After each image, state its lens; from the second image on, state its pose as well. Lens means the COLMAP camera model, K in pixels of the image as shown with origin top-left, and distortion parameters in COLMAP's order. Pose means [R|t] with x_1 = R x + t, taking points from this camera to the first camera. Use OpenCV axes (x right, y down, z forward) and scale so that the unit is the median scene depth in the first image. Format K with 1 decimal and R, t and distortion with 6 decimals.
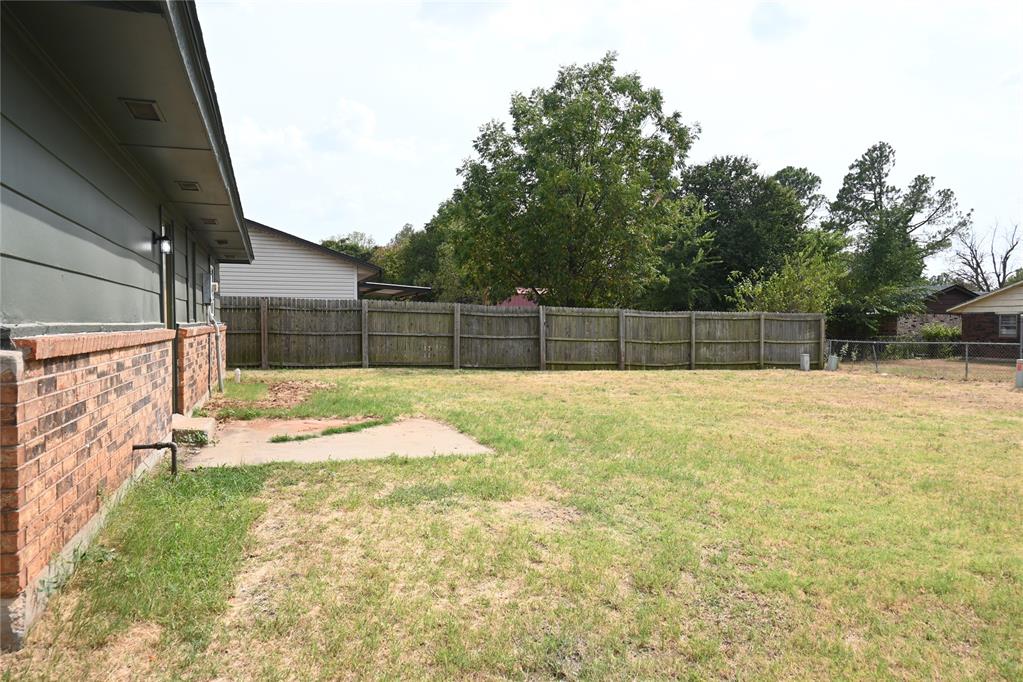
lens RADIAL K [[738.8, 0, 510.6], [0, 738.8, 341.8], [0, 0, 1]] dist [0.009334, -0.017377]
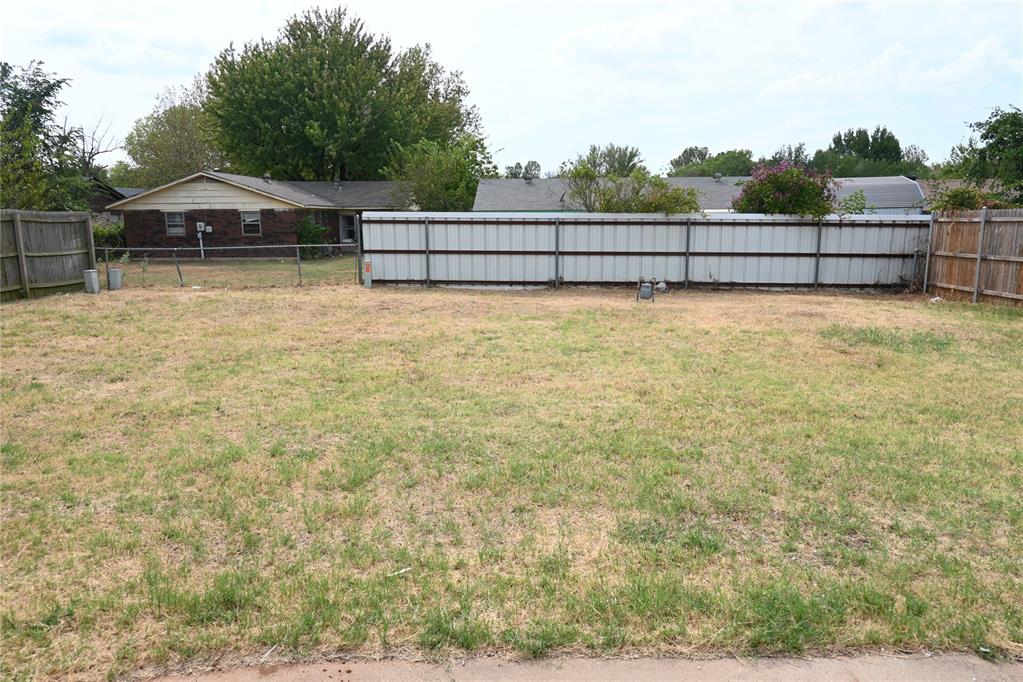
lens RADIAL K [[738.8, 0, 509.9], [0, 738.8, 342.8], [0, 0, 1]] dist [0.009334, -0.017377]
pose [[0.313957, -0.164630, 0.935055, -0.119409], [0.029502, 0.986068, 0.163706, -0.013998], [-0.948979, -0.023810, 0.314440, 0.279224]]
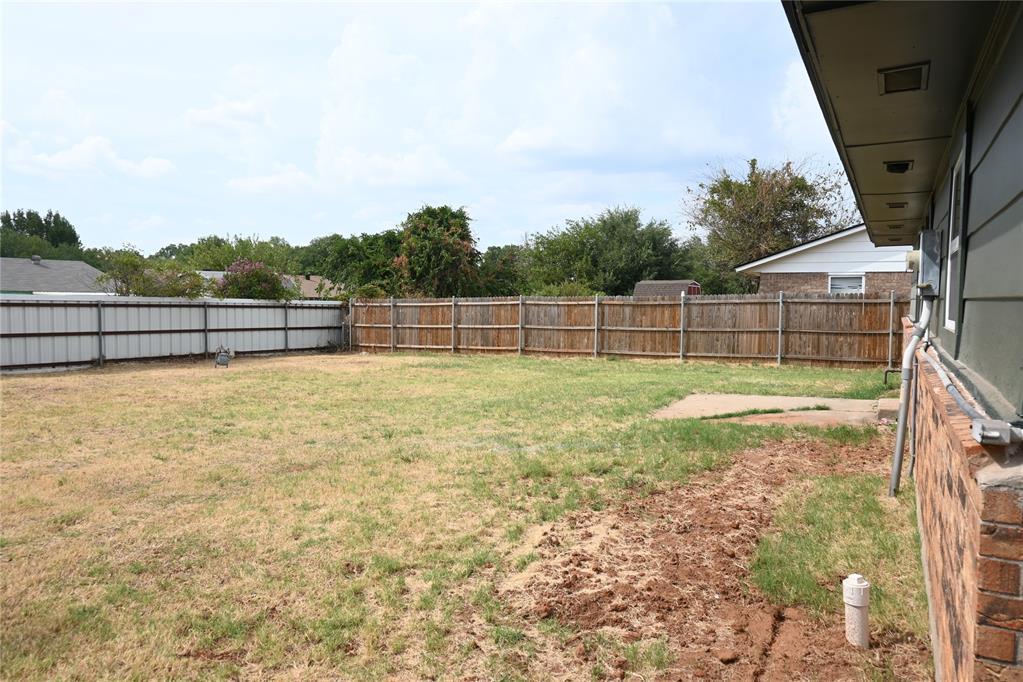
lens RADIAL K [[738.8, 0, 504.6], [0, 738.8, 344.6], [0, 0, 1]] dist [0.009334, -0.017377]
pose [[-0.701399, -0.054594, 0.710675, -0.244569], [0.005257, 0.996639, 0.081749, -0.028359], [-0.712749, 0.061075, -0.698755, 0.660874]]
